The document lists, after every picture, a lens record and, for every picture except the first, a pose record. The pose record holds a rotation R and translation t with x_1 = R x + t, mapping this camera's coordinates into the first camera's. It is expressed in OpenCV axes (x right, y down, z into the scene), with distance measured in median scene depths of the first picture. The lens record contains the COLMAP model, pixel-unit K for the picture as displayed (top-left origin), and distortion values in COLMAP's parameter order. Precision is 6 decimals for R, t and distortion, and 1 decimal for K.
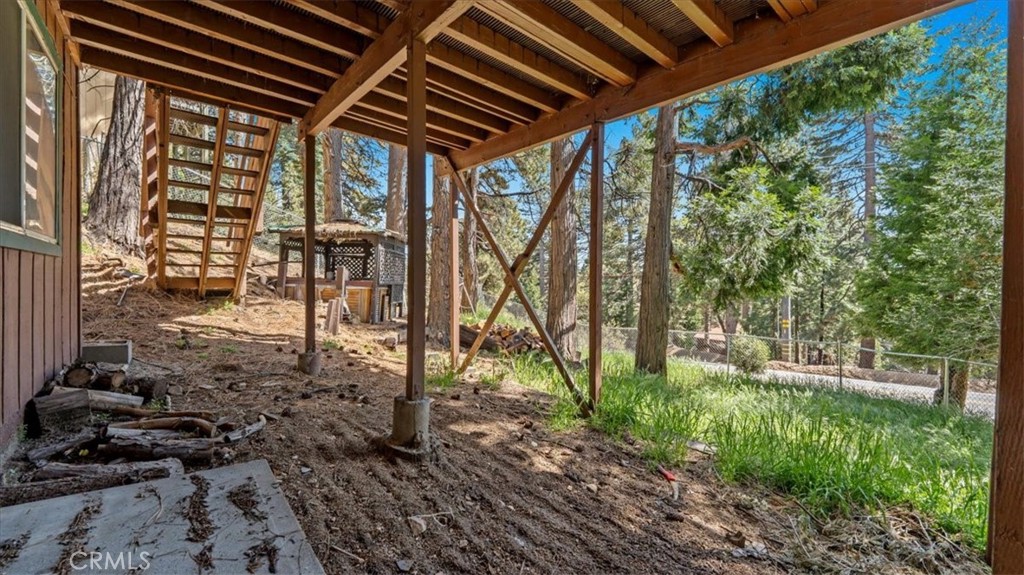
lens RADIAL K [[415.8, 0, 512.3], [0, 415.8, 284.1], [0, 0, 1]] dist [-0.001462, -0.000062]
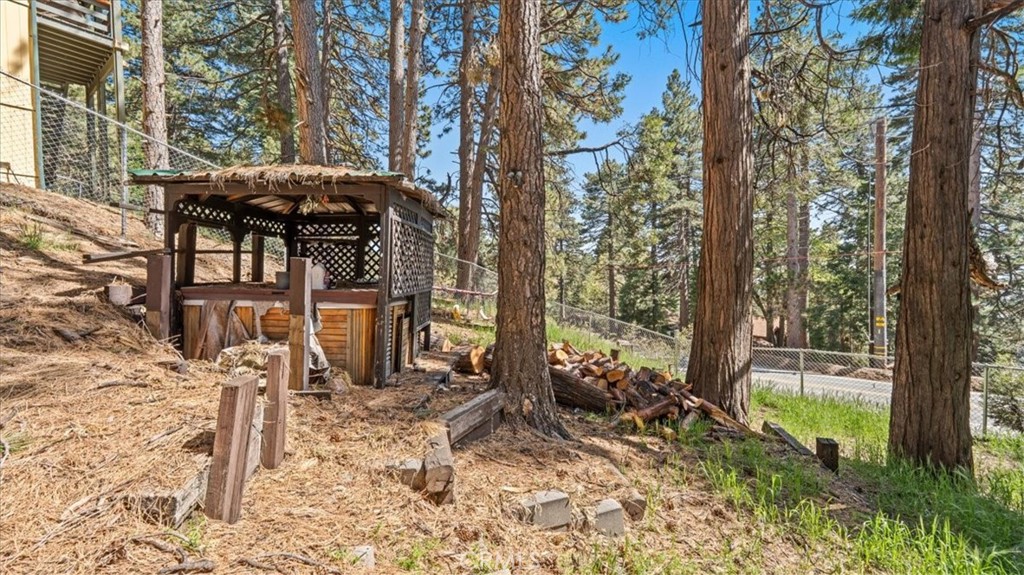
lens RADIAL K [[415.8, 0, 512.0], [0, 415.8, 289.3], [0, 0, 1]] dist [-0.001462, -0.000062]
pose [[0.999872, -0.015737, 0.002842, -0.179851], [0.015641, 0.999395, 0.031058, -0.018717], [-0.003329, -0.031010, 0.999514, 0.518136]]
